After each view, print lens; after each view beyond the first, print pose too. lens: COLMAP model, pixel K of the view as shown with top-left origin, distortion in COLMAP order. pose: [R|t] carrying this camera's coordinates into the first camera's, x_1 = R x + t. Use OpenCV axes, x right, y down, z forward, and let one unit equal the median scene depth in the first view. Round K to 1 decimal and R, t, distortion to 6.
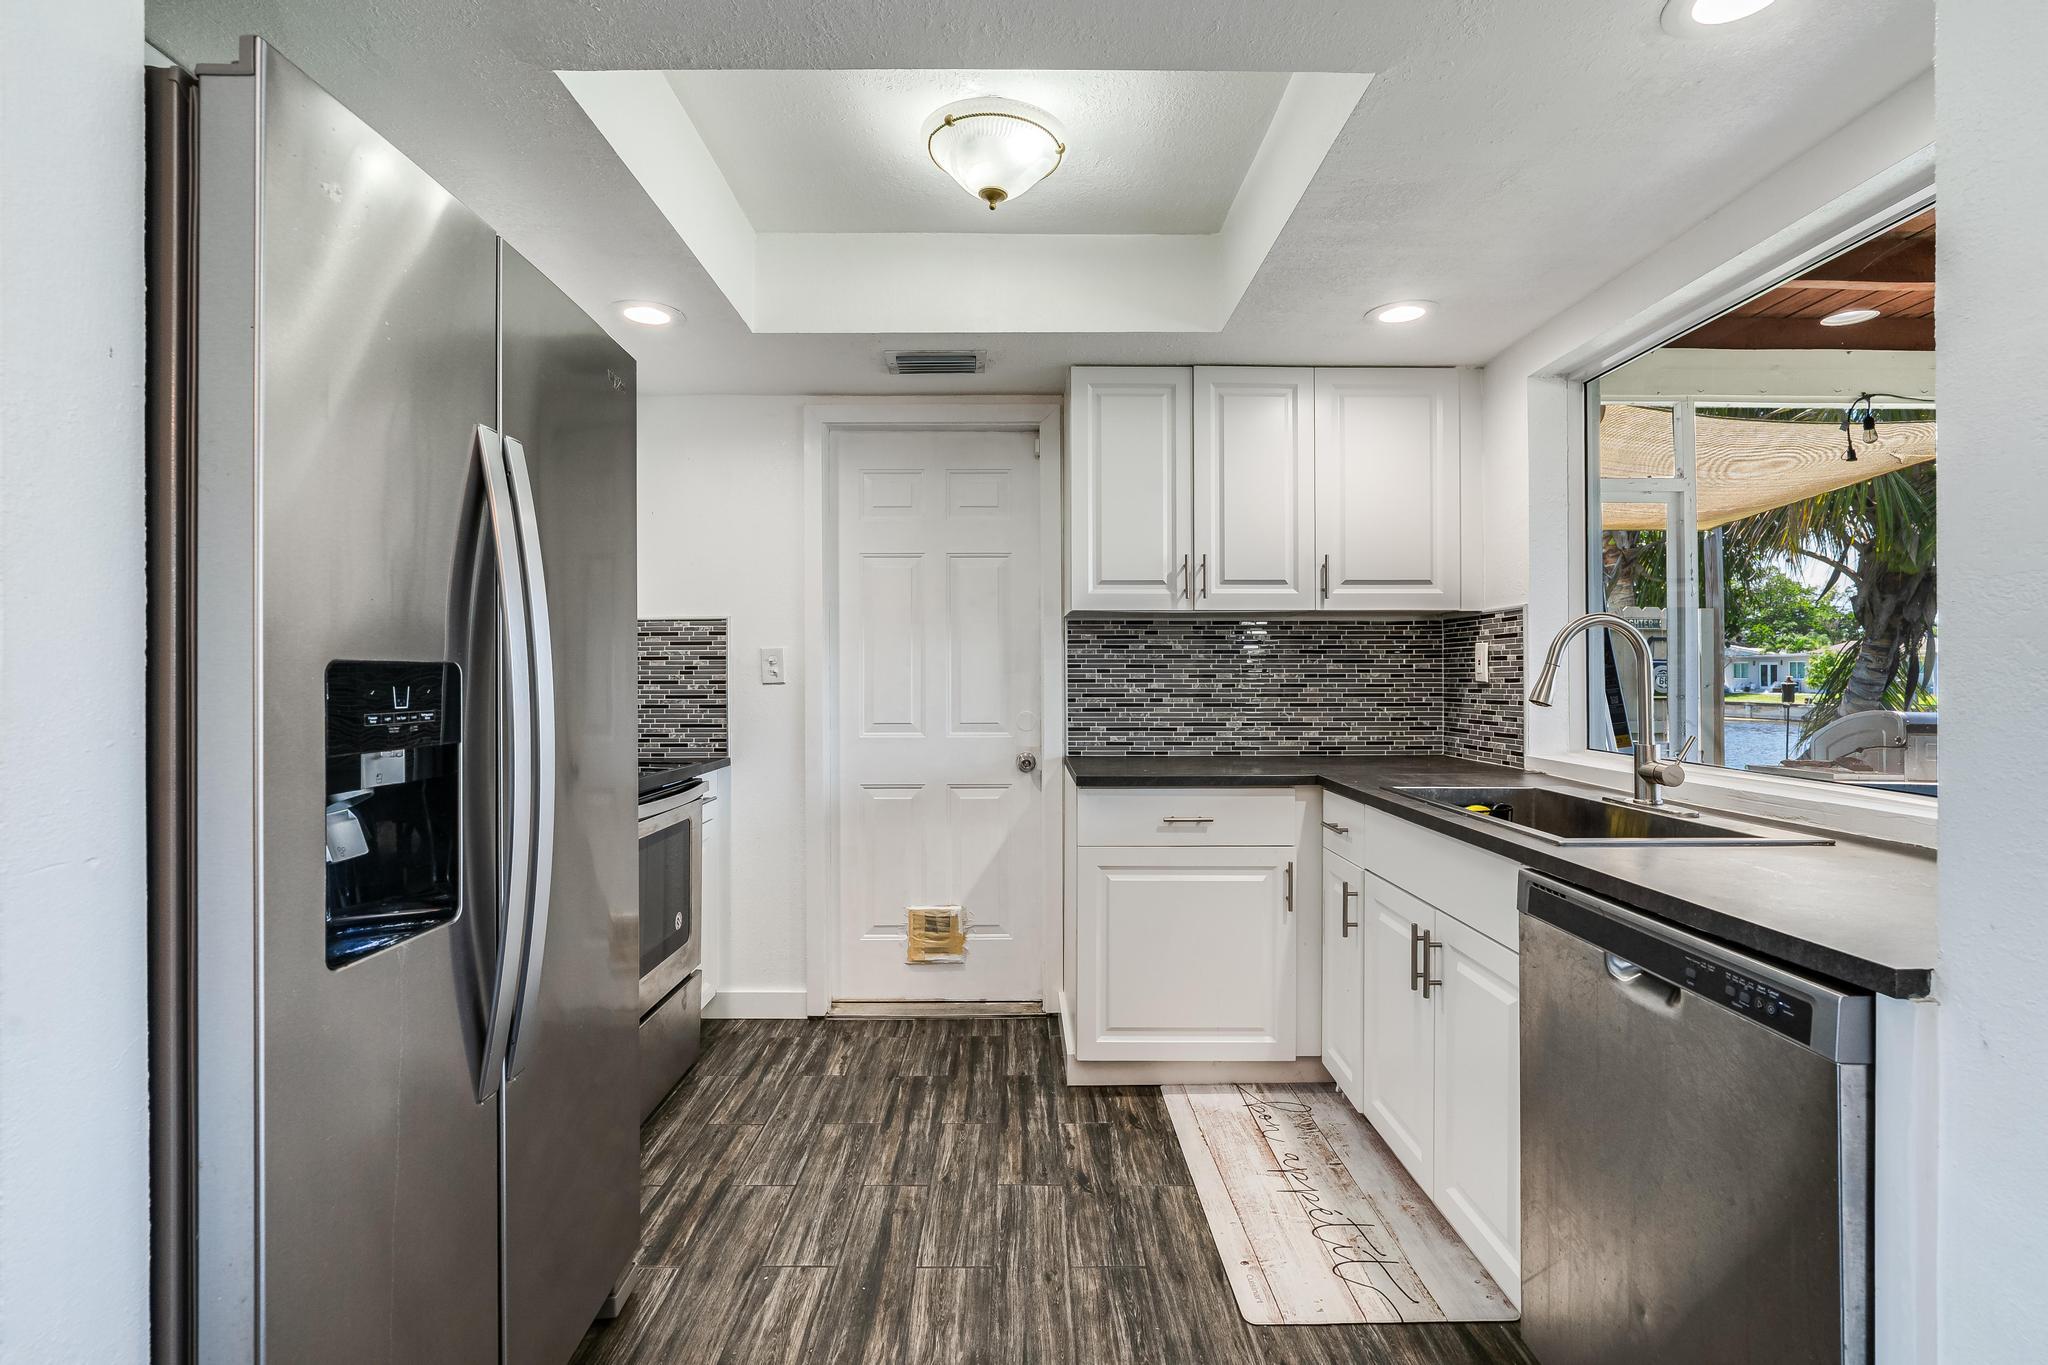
lens RADIAL K [[935.8, 0, 1027.3], [0, 935.8, 675.6], [0, 0, 1]] dist [-0.005128, 0.004667]
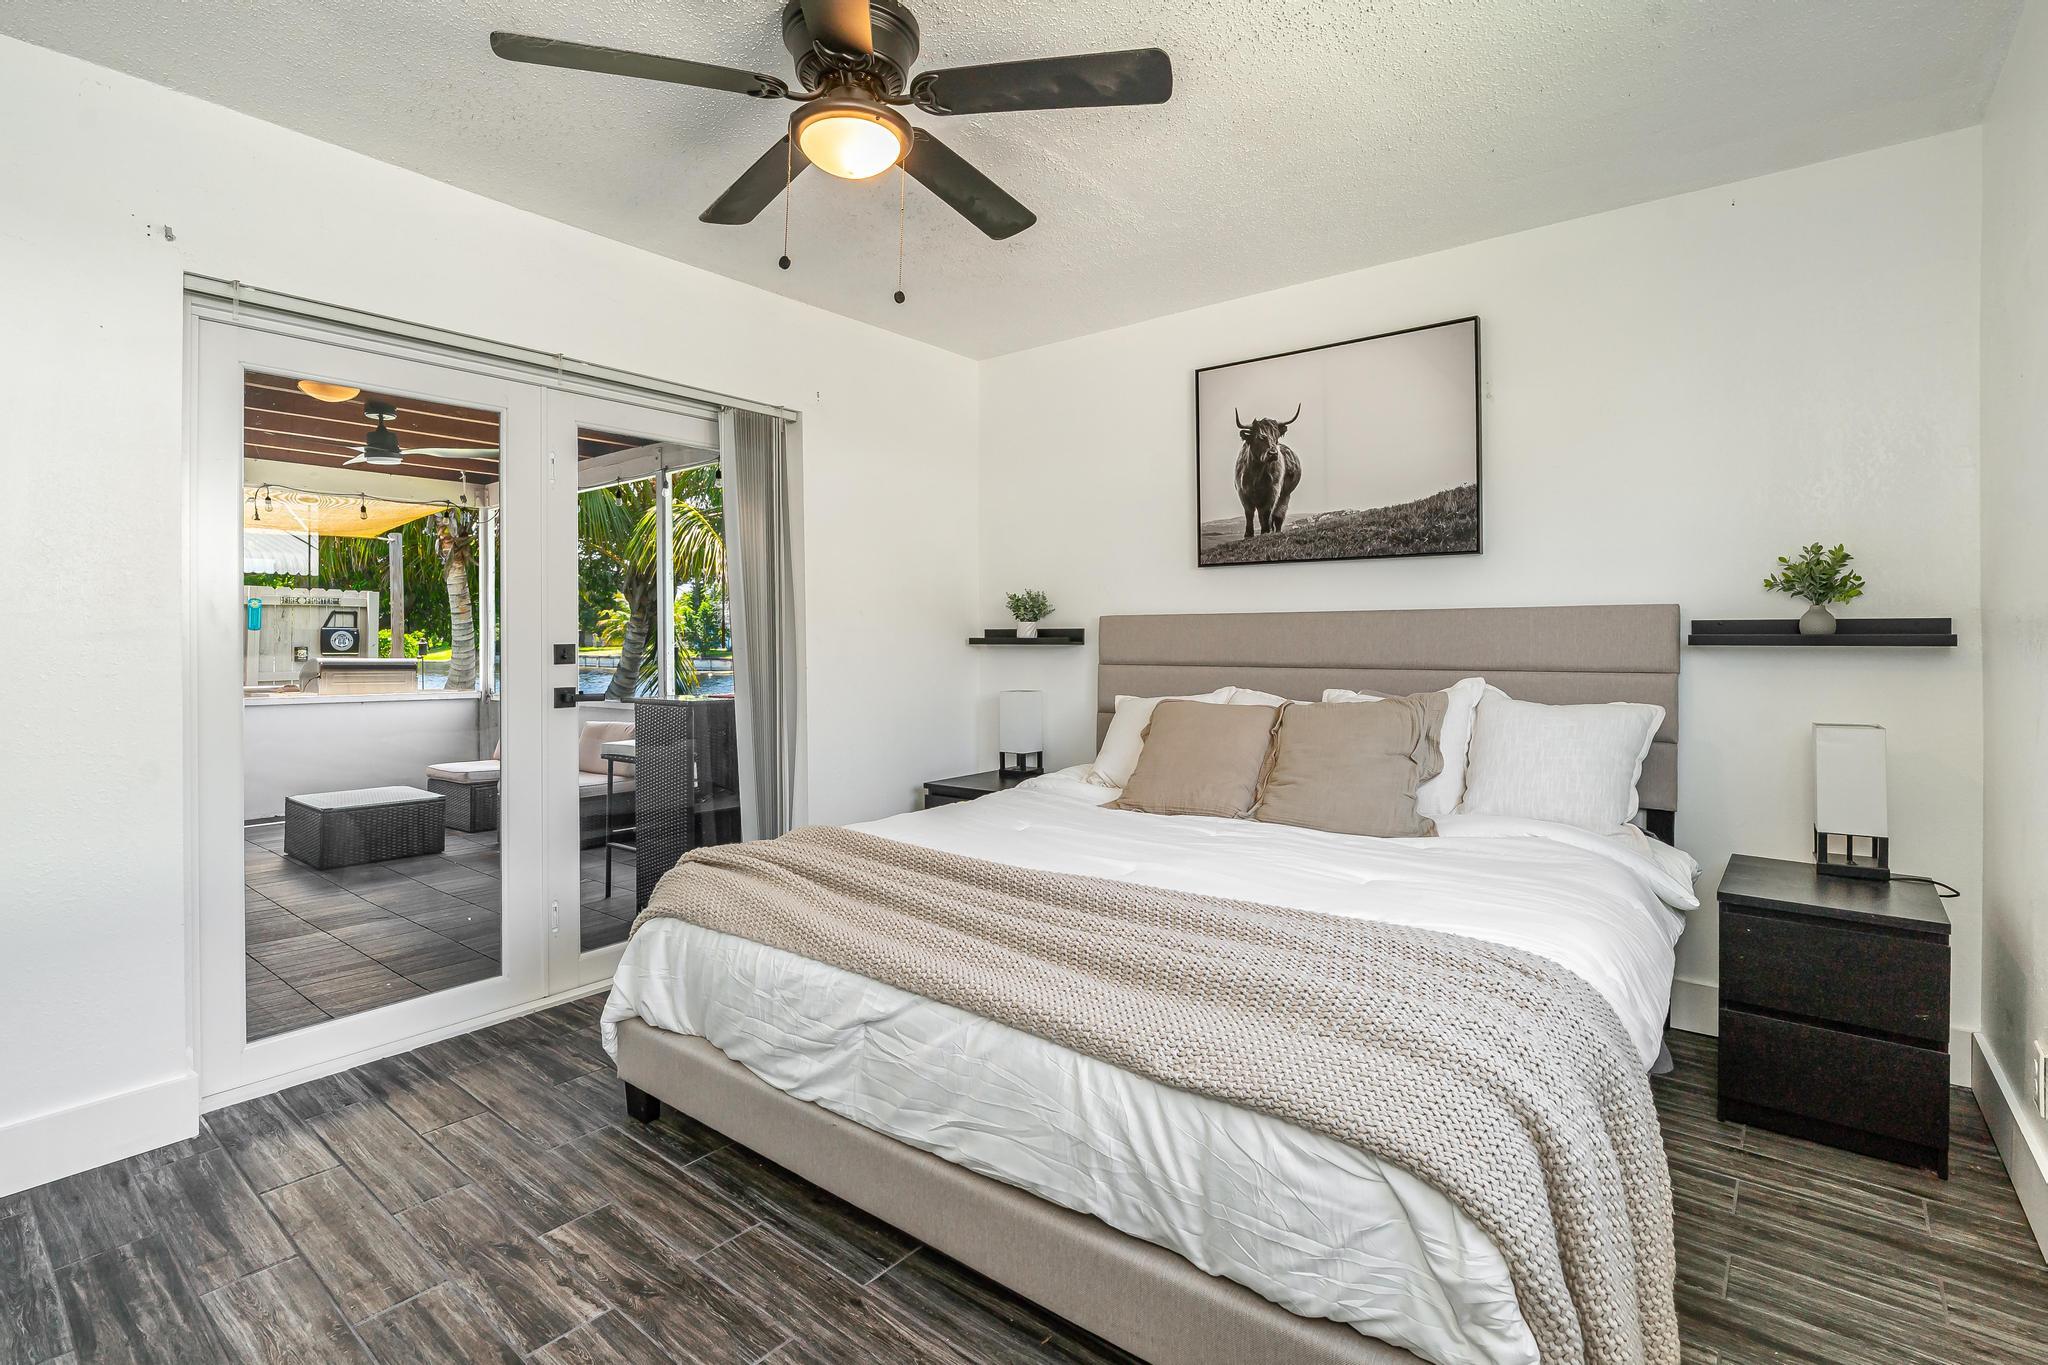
lens RADIAL K [[964.4, 0, 1026.0], [0, 964.4, 631.1], [0, 0, 1]] dist [0.000851, 0.000262]
pose [[0.631734, 0.003246, 0.775178, 0.747627], [0.002133, 0.999980, -0.005925, -0.000287], [-0.775182, 0.005396, 0.631715, -2.644453]]
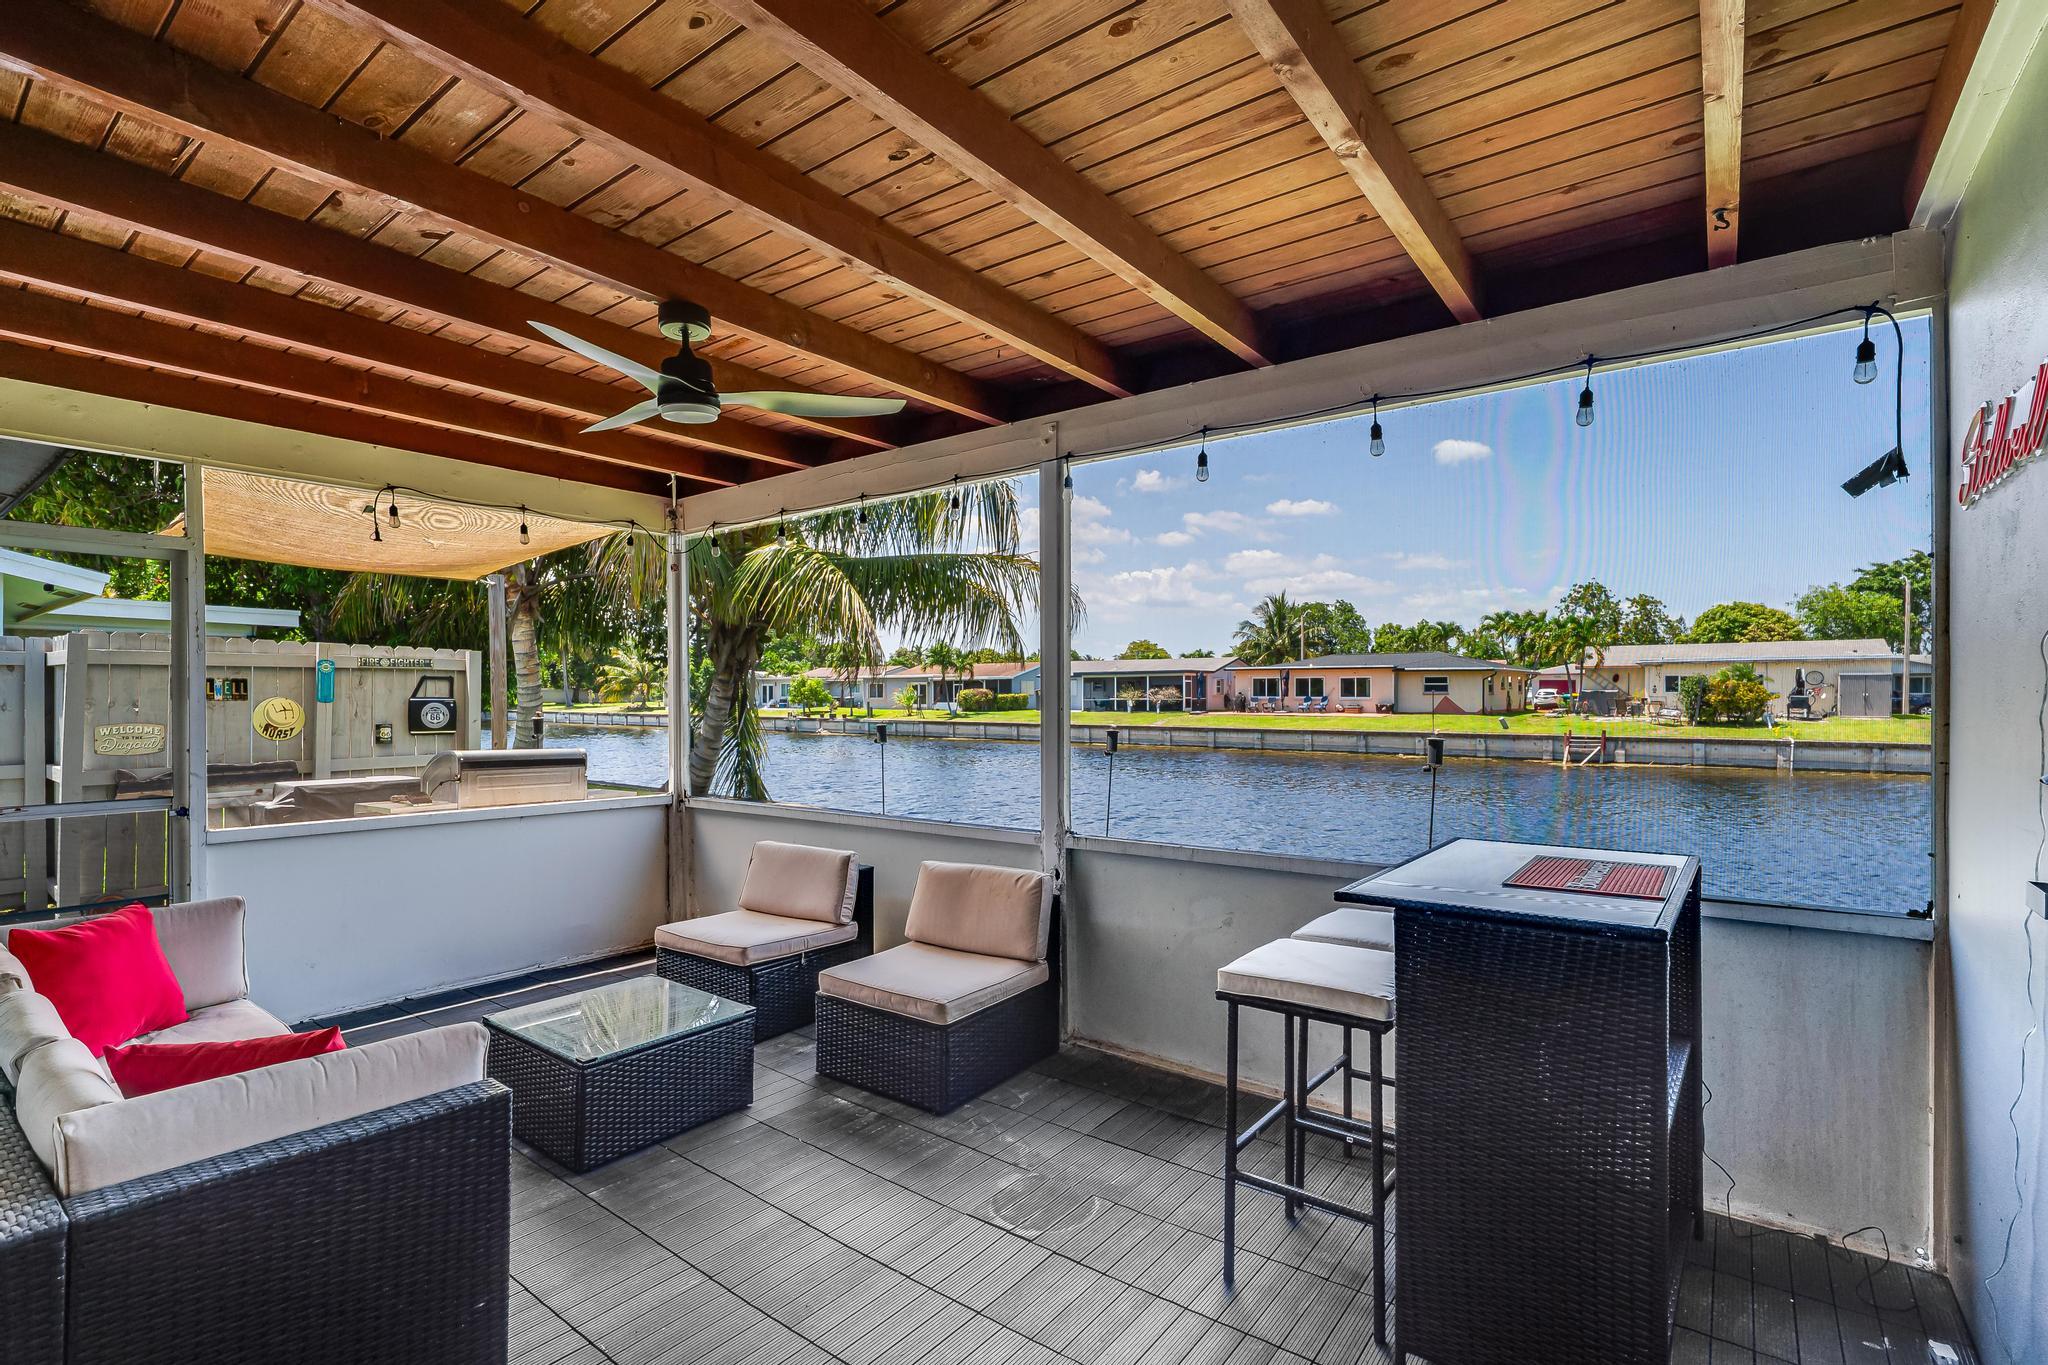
lens RADIAL K [[941.4, 0, 1023.9], [0, 941.4, 690.8], [0, 0, 1]] dist [-0.005231, -0.000345]
pose [[0.613748, 0.000414, 0.789502, 0.900307], [0.001457, 0.999998, -0.001658, -0.079227], [-0.789500, 0.002168, 0.613746, -0.713665]]
